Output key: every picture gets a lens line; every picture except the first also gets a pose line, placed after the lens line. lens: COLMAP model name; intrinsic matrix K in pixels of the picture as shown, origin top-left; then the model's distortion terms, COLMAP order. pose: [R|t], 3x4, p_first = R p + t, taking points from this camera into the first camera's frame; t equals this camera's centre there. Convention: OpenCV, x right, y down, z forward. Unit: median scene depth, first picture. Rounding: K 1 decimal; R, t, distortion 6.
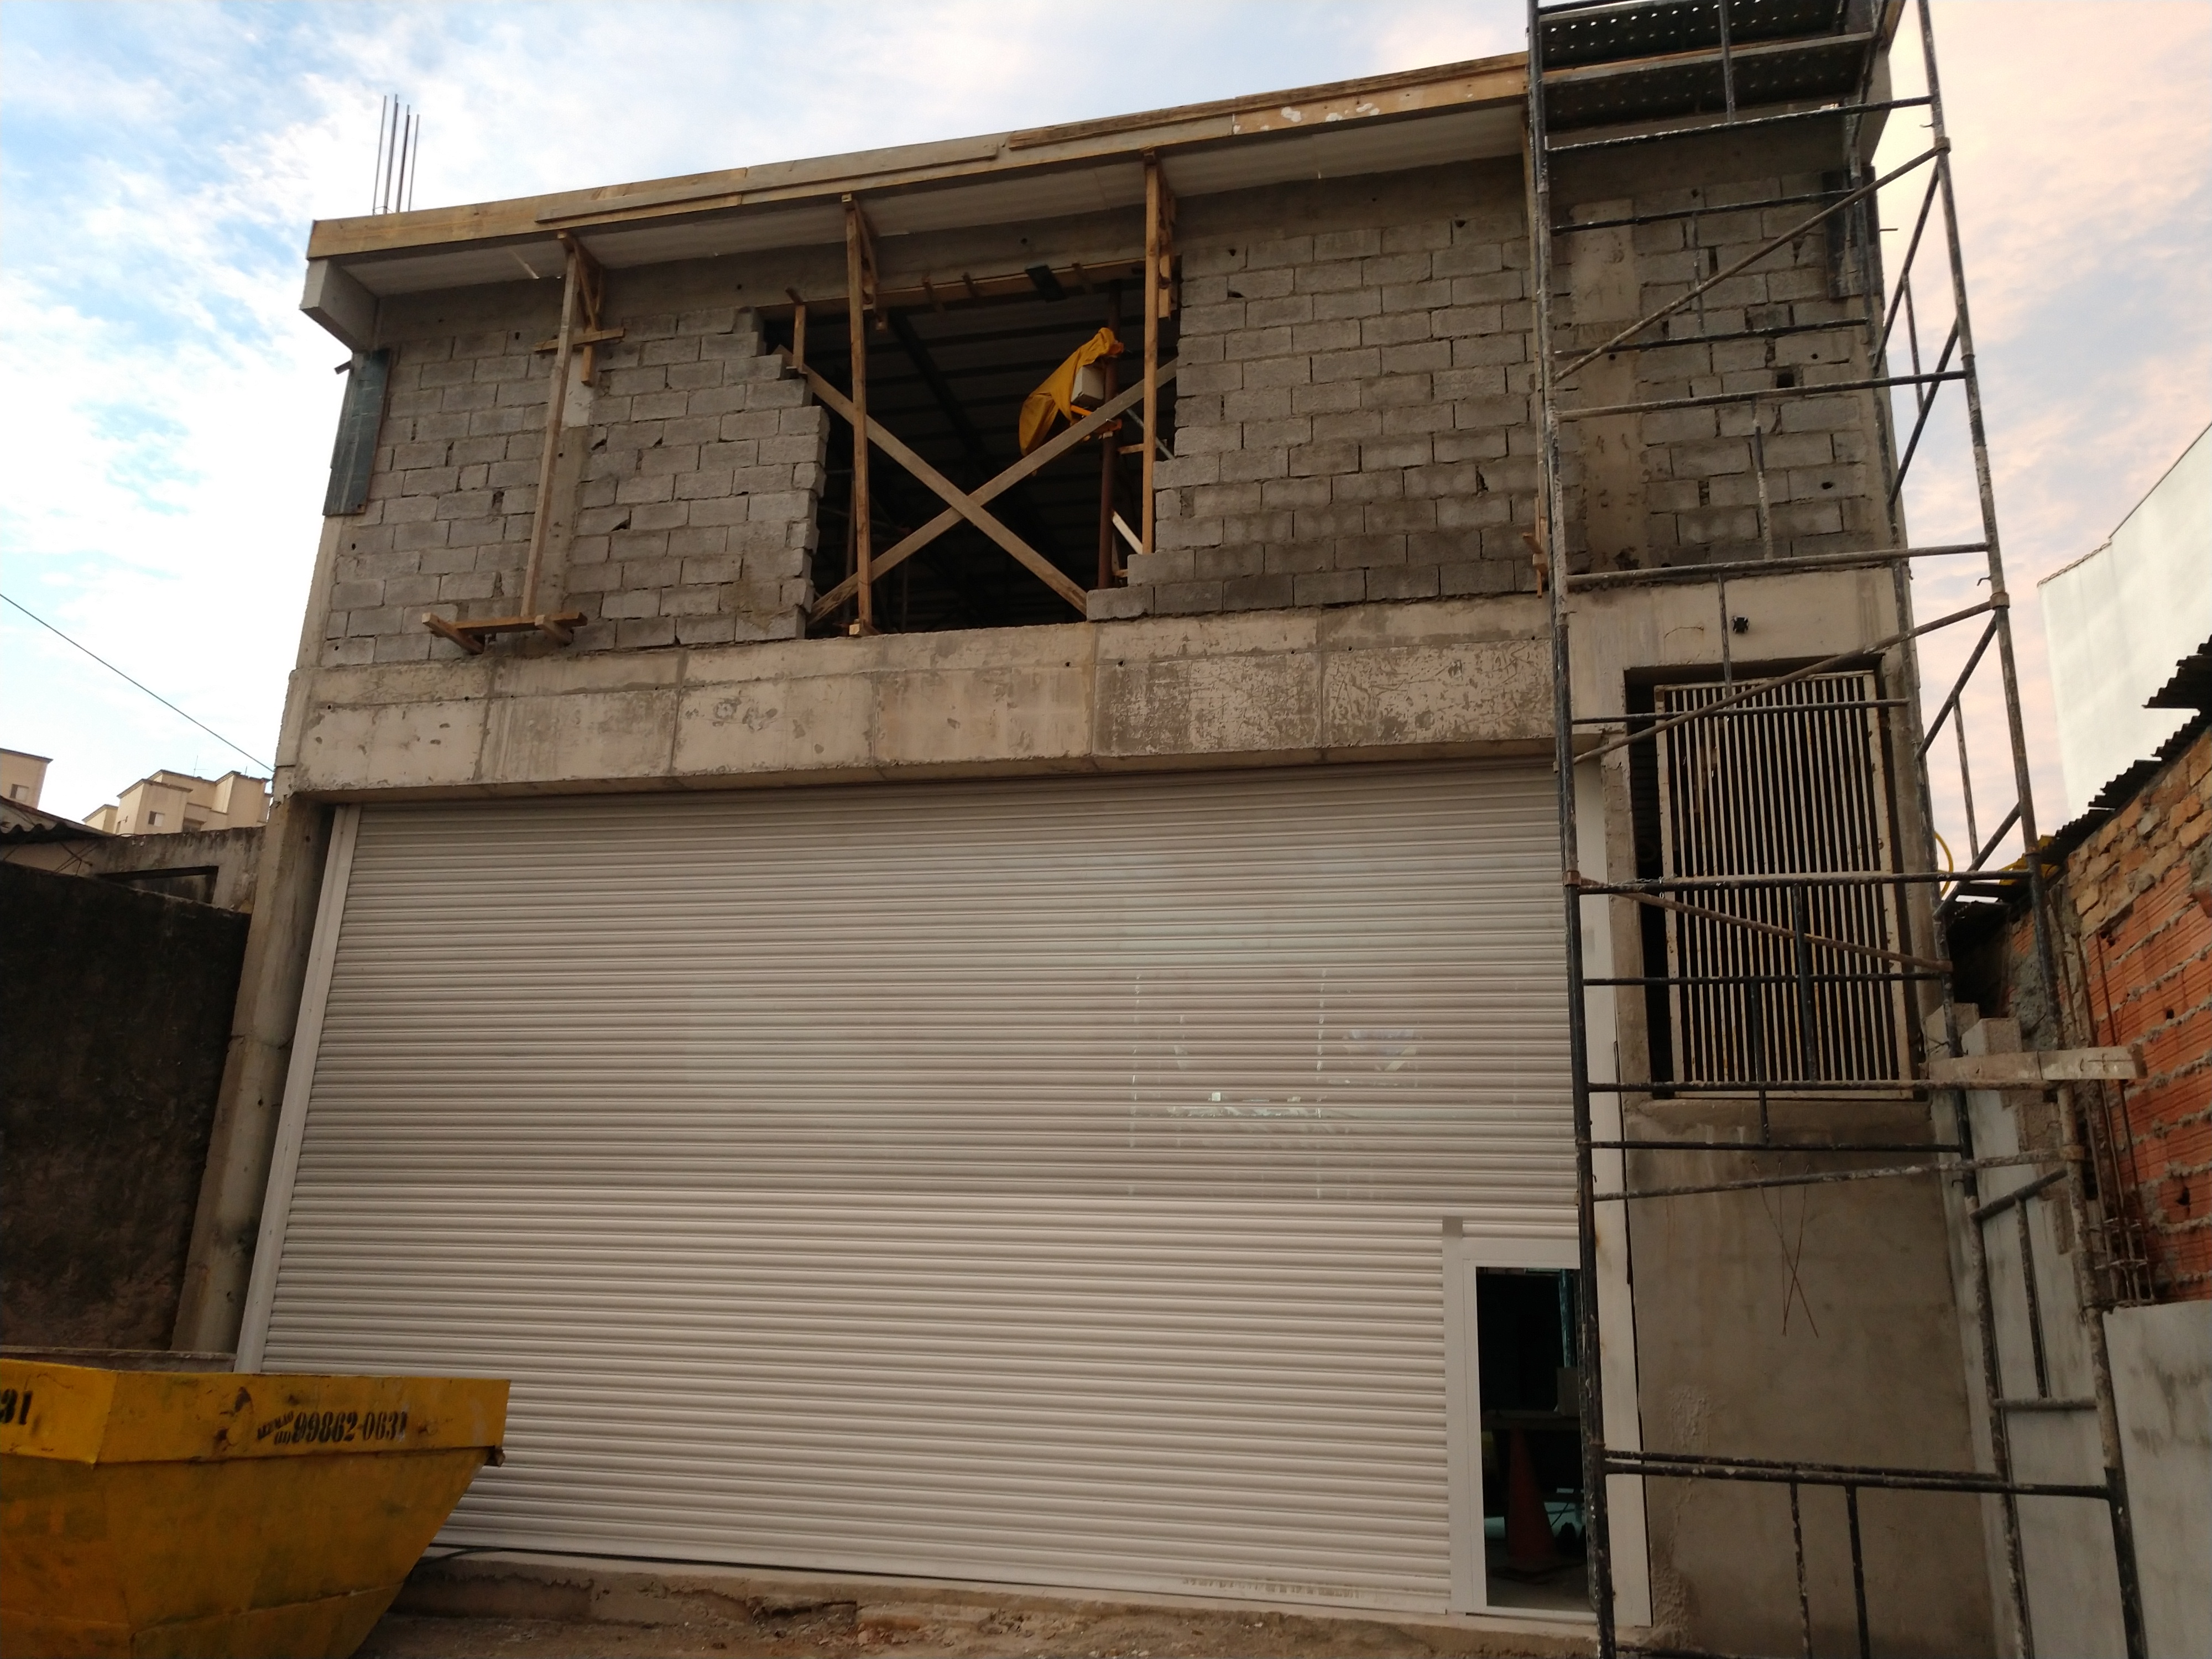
lens RADIAL K [[1688.1, 0, 1073.1], [0, 1688.1, 825.6], [0, 0, 1]] dist [0.022898, -0.000122]
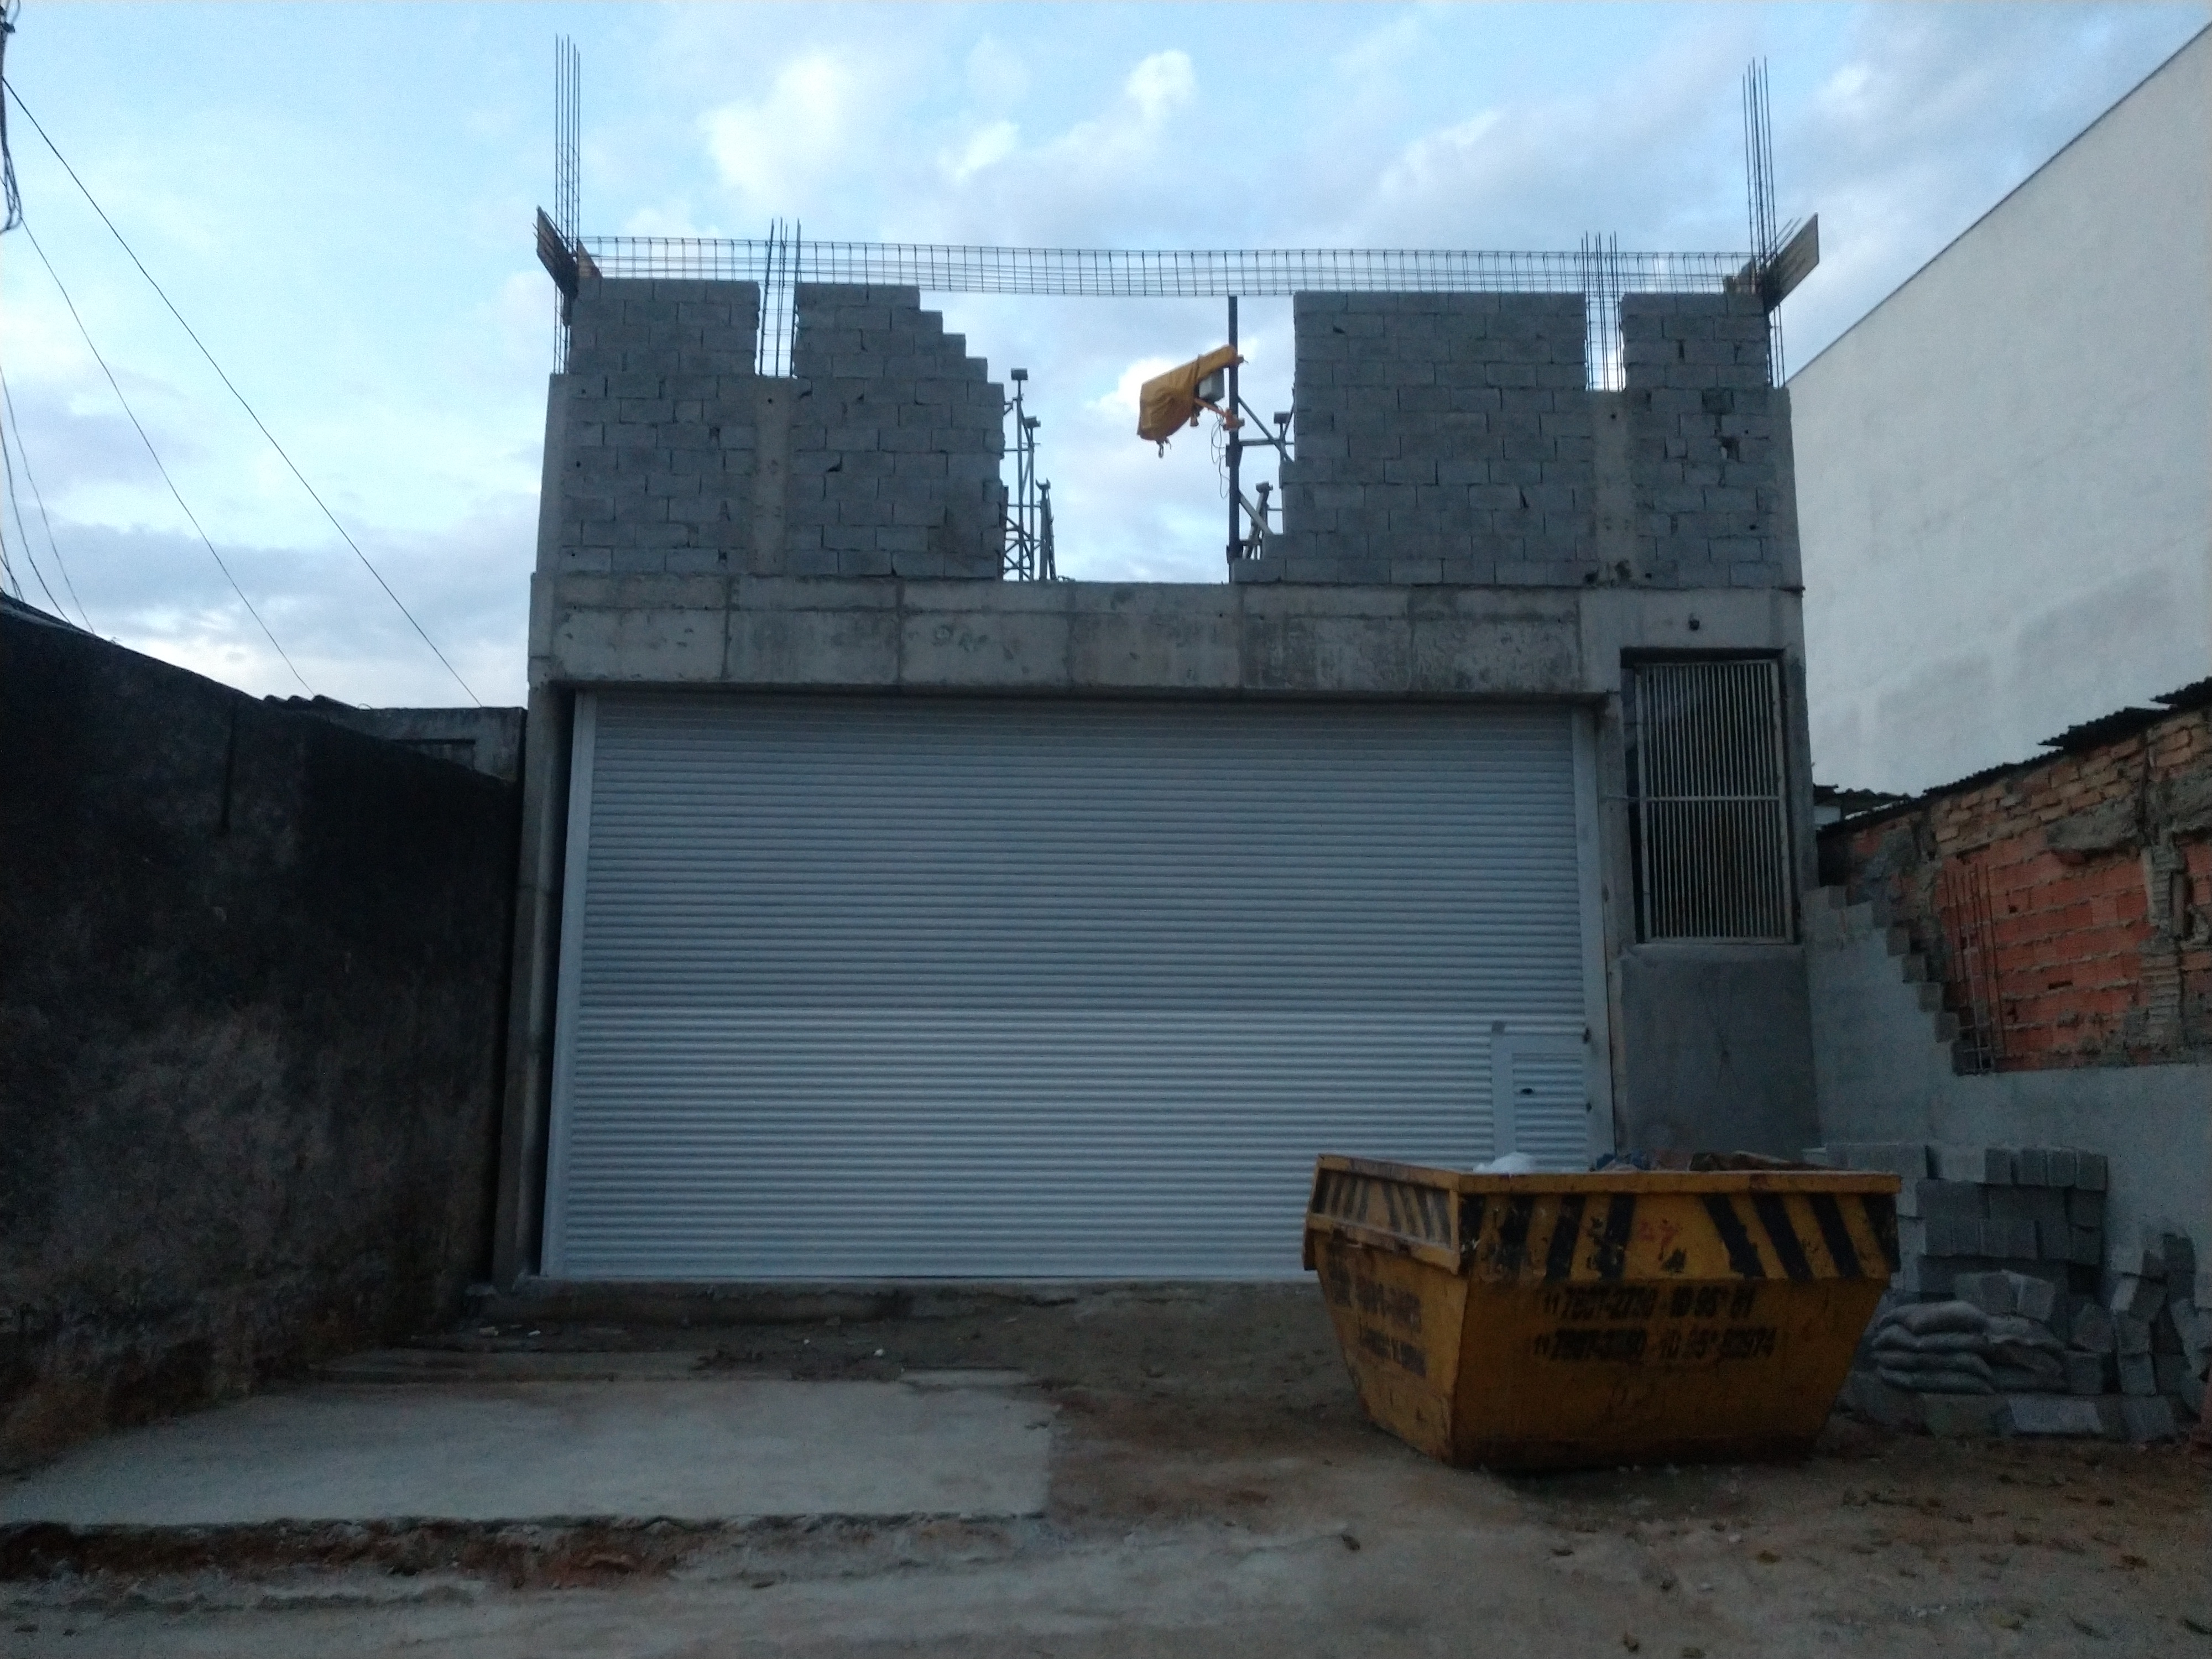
lens RADIAL K [[1688.1, 0, 1073.1], [0, 1688.1, 825.6], [0, 0, 1]] dist [0.022898, -0.000122]
pose [[0.964665, 0.014219, 0.263097, -0.468193], [-0.047166, 0.991733, 0.119340, -0.086315], [-0.259225, -0.127532, 0.957360, -0.260444]]
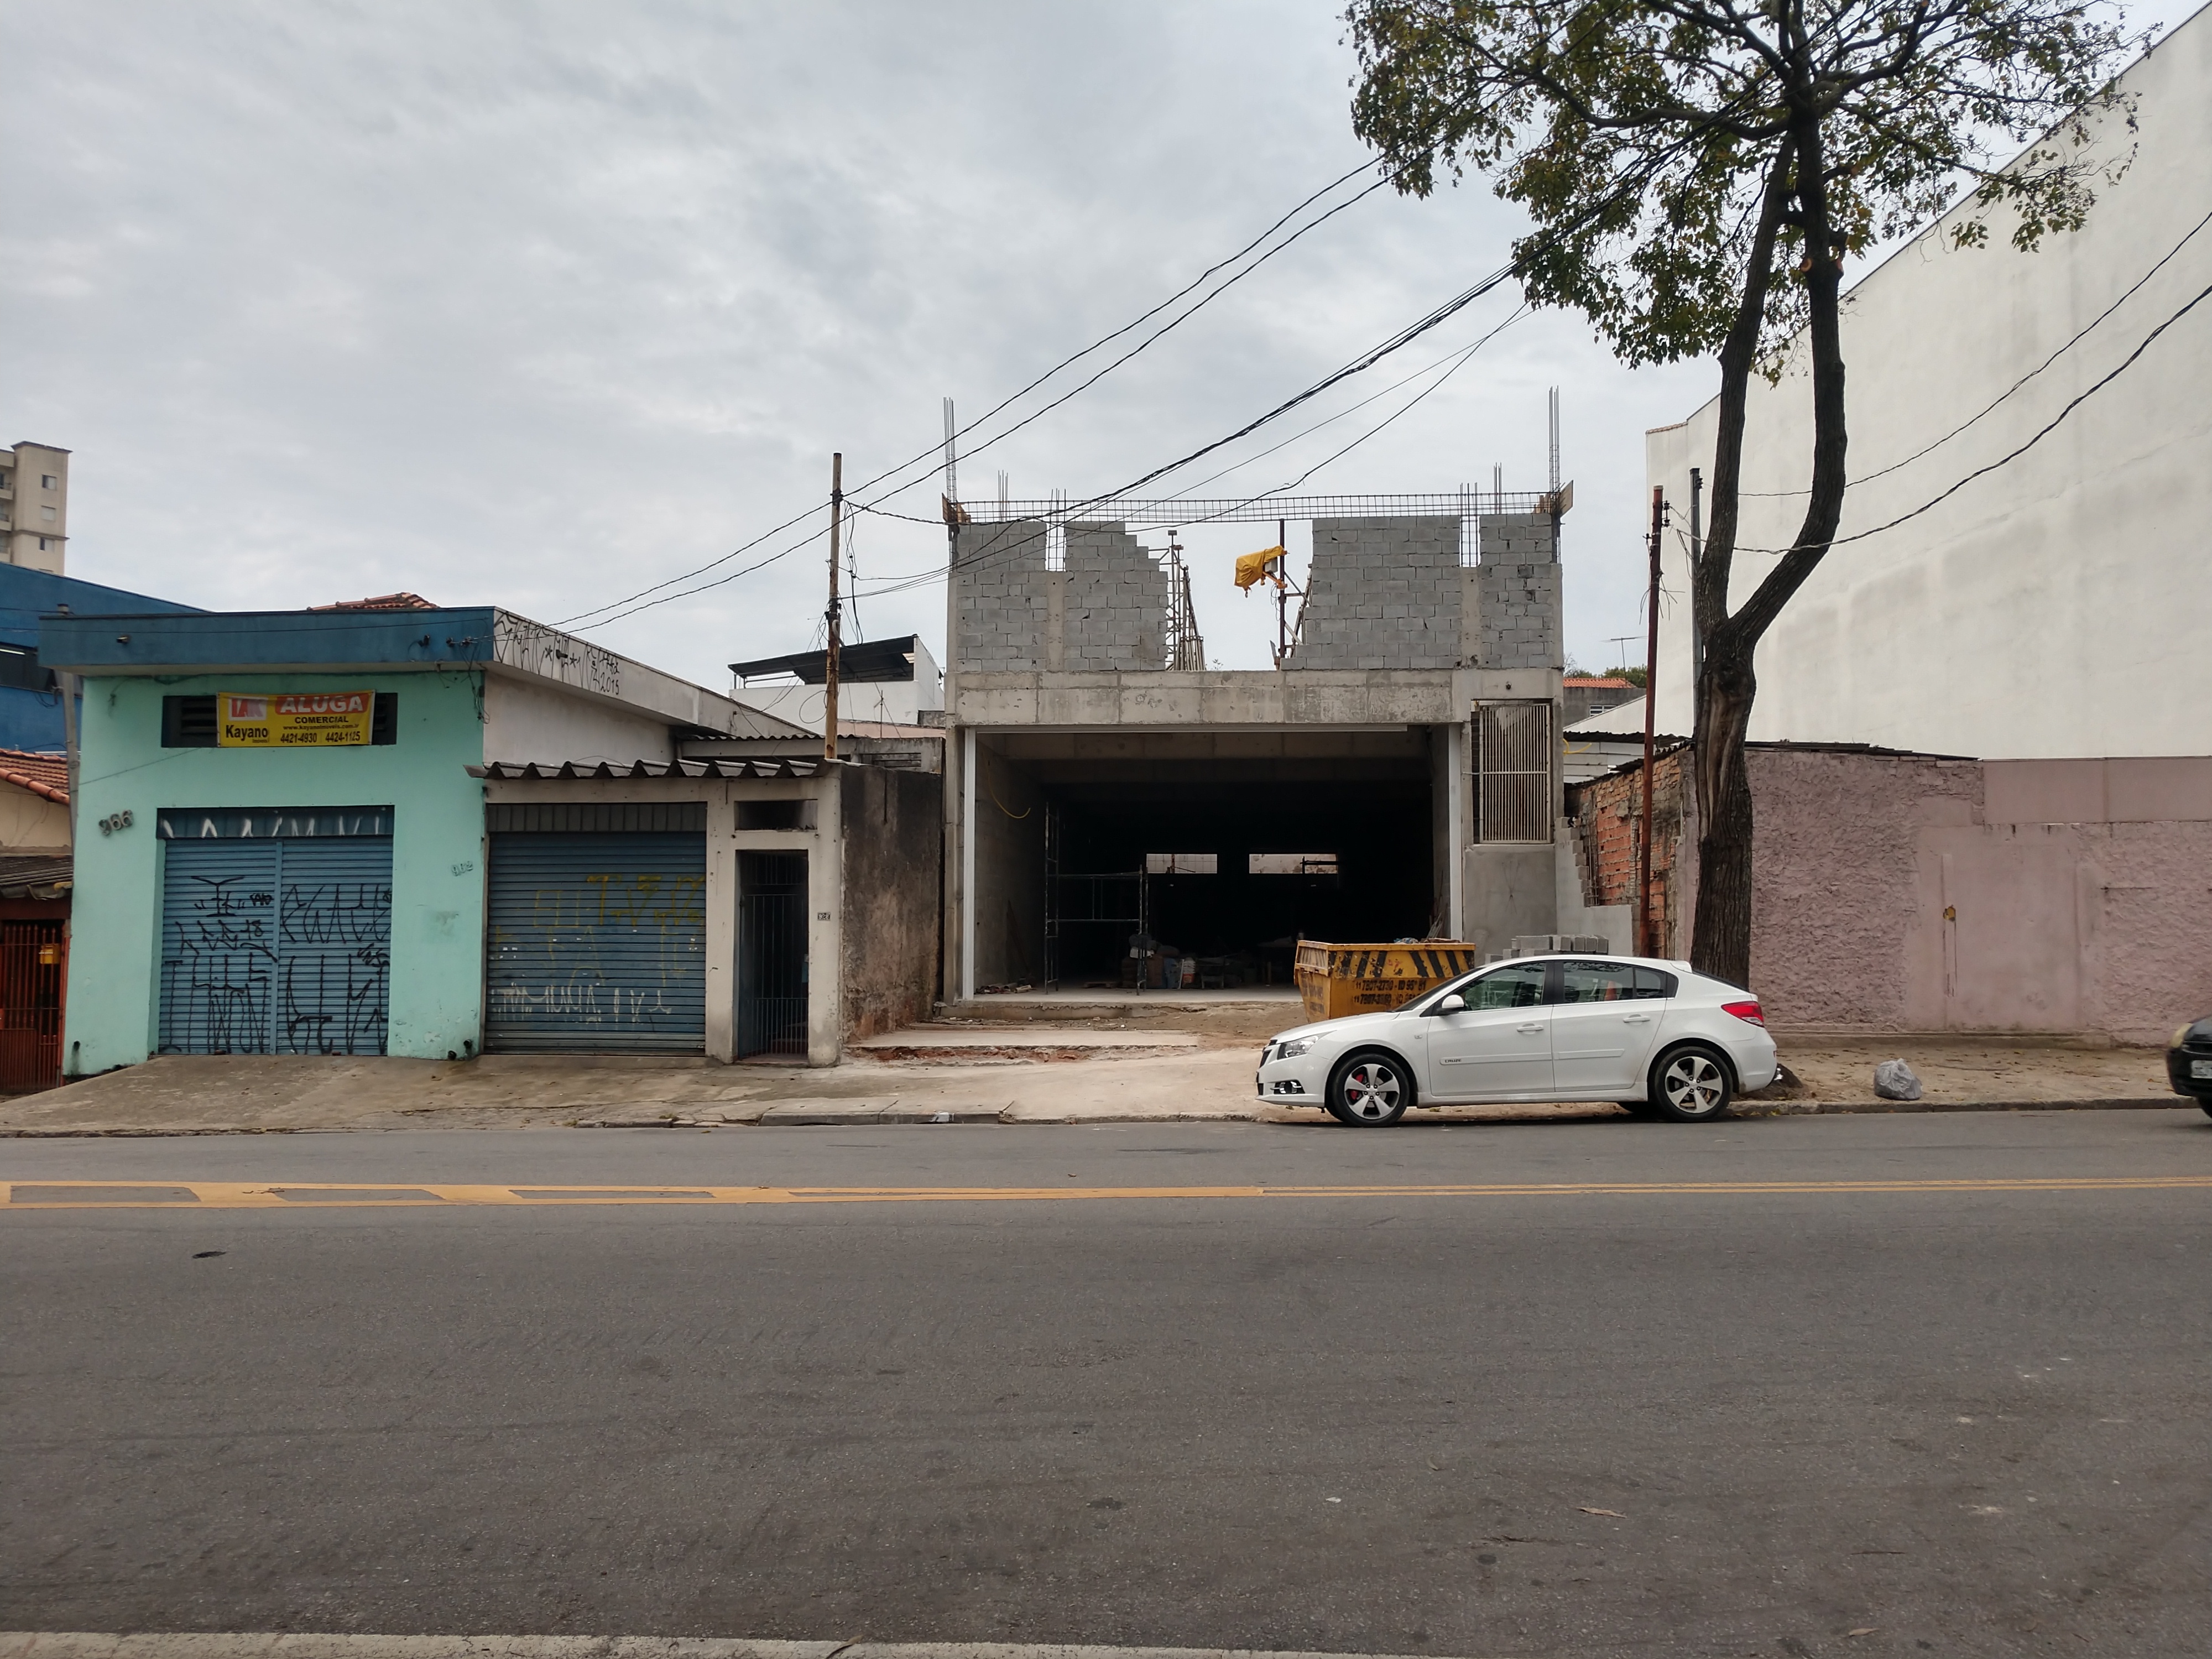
lens RADIAL K [[1688.1, 0, 1073.1], [0, 1688.1, 825.6], [0, 0, 1]] dist [0.022898, -0.000122]
pose [[0.982098, -0.024595, 0.186756, -0.851750], [-0.019720, 0.972566, 0.231789, -0.511590], [-0.187334, -0.231322, 0.954671, -1.620367]]
